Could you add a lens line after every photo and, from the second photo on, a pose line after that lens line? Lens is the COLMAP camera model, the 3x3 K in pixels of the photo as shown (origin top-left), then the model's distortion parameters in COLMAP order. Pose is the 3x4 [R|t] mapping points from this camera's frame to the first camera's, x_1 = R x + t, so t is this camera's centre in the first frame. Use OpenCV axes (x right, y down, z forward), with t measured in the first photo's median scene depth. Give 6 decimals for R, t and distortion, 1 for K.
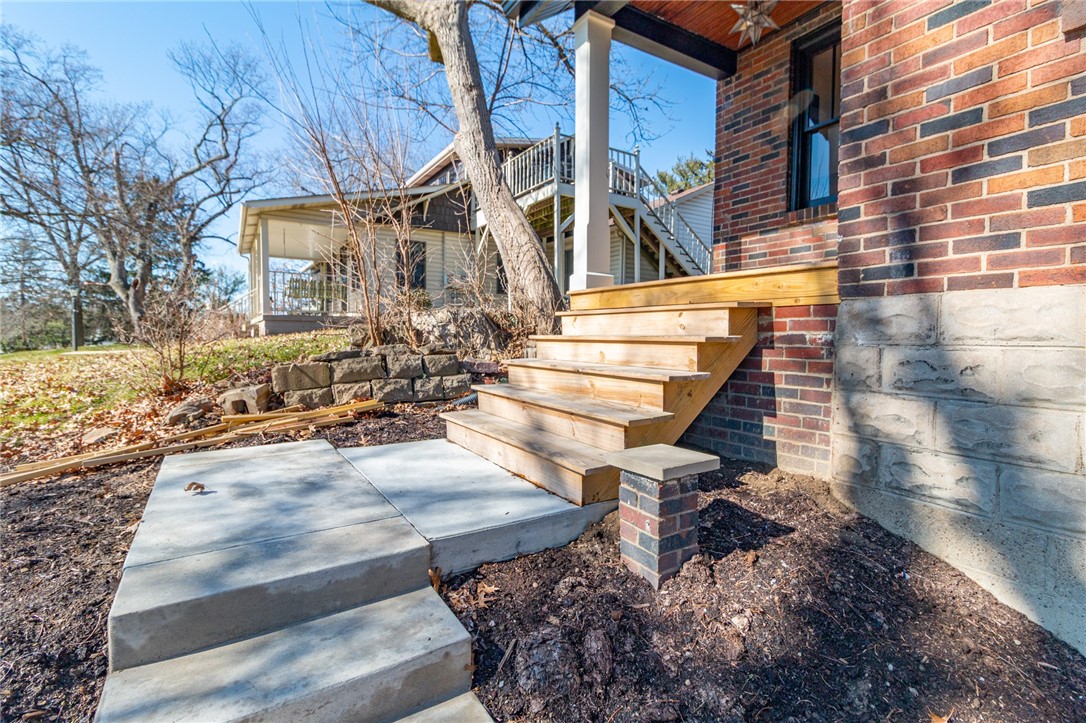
lens RADIAL K [[514.5, 0, 547.2], [0, 514.5, 354.6], [0, 0, 1]] dist [0.001738, 0.000408]
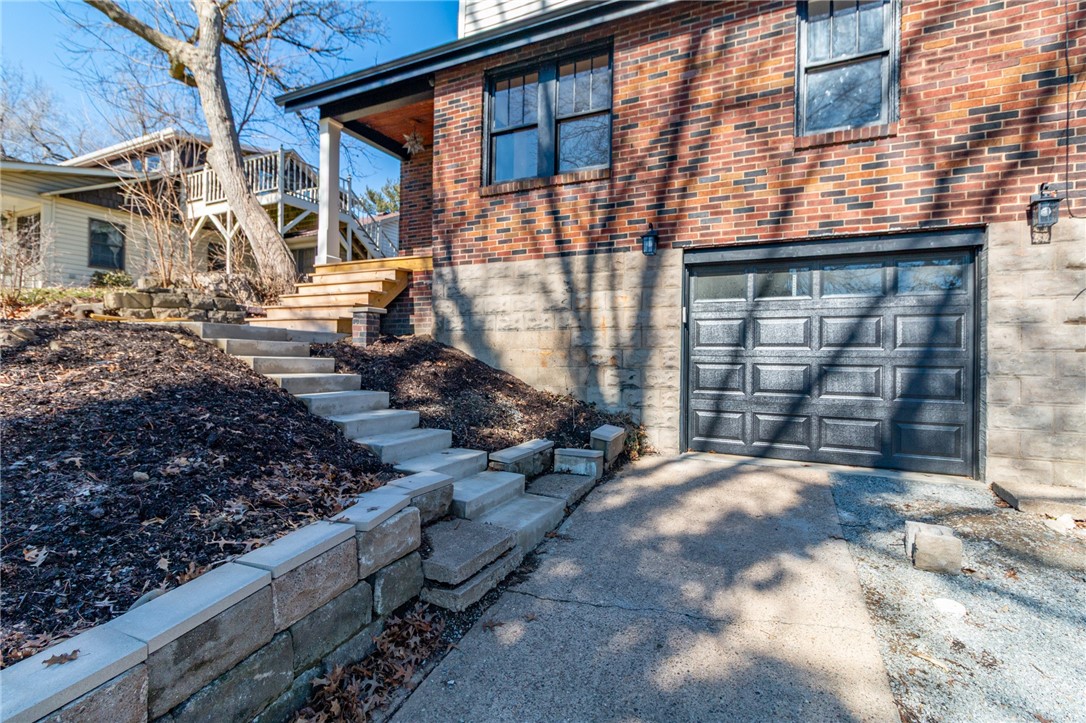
lens RADIAL K [[514.5, 0, 547.2], [0, 514.5, 354.6], [0, 0, 1]] dist [0.001738, 0.000408]
pose [[0.852098, 0.011222, 0.523262, -0.166078], [0.008506, 0.999341, -0.035283, 0.212187], [-0.523313, 0.034515, 0.851441, -0.771885]]
